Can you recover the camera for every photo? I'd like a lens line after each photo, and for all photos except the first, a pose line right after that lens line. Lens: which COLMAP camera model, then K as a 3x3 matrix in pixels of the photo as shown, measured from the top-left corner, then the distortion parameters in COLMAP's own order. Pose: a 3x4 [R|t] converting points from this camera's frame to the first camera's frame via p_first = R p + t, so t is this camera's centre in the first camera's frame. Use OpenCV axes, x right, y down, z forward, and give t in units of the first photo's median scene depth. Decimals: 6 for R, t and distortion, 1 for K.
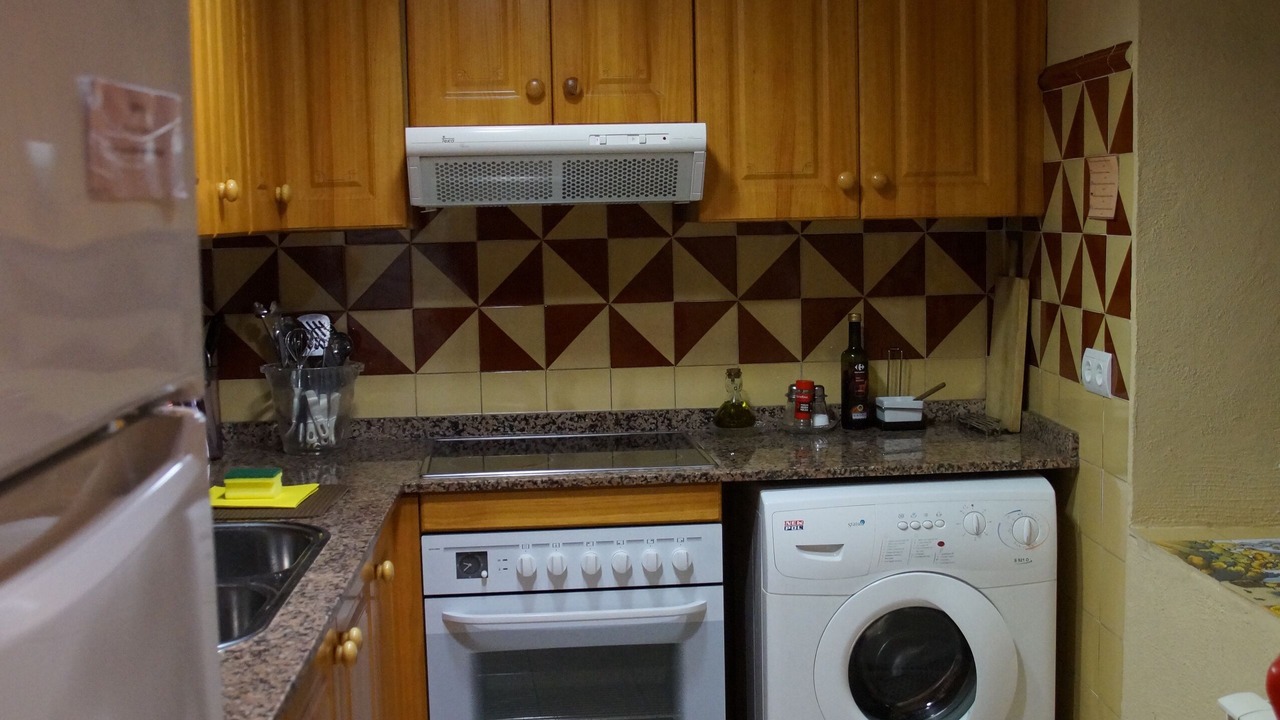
lens RADIAL K [[1633.7, 0, 640.3], [0, 1633.7, 362.0], [0, 0, 1]] dist [-0.023766, -0.048334]
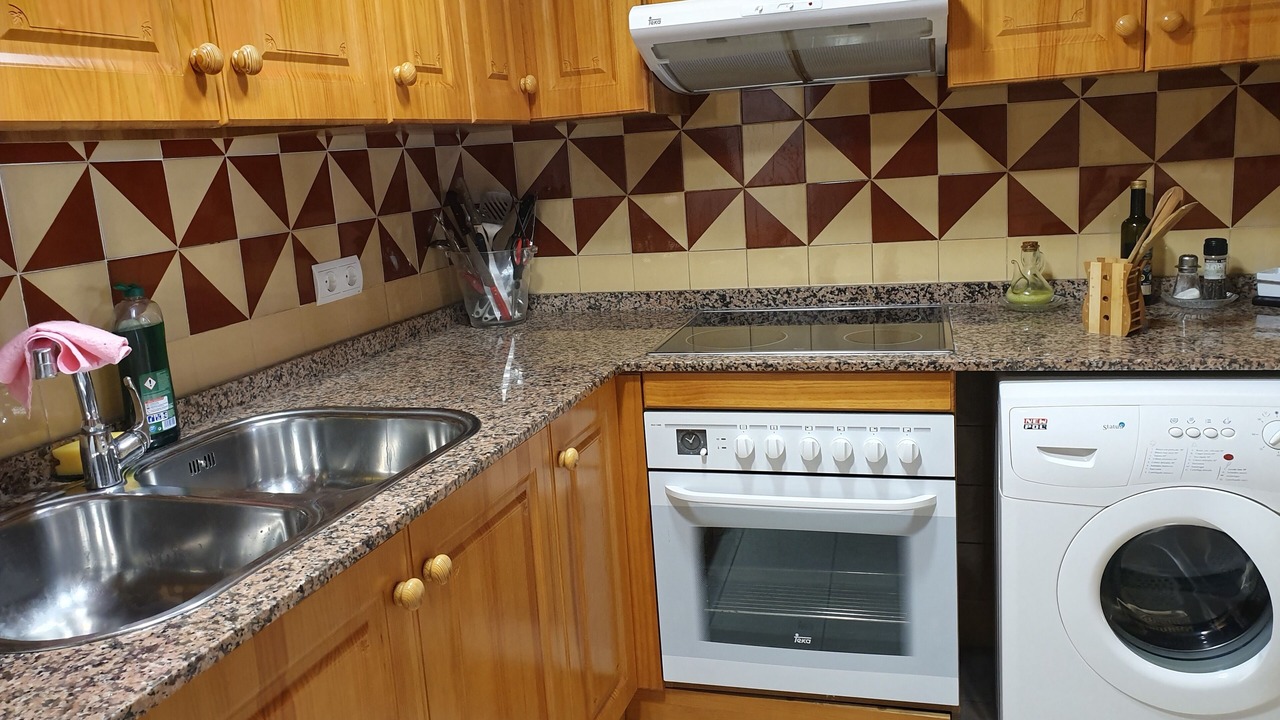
lens RADIAL K [[965.0, 0, 638.9], [0, 965.0, 331.4], [0, 0, 1]] dist [-0.029128, 0.048636]
pose [[0.918729, 0.024605, -0.394122, 0.092215], [0.017276, 0.994597, 0.102366, -0.005666], [0.394511, -0.100855, 0.913340, 0.409688]]
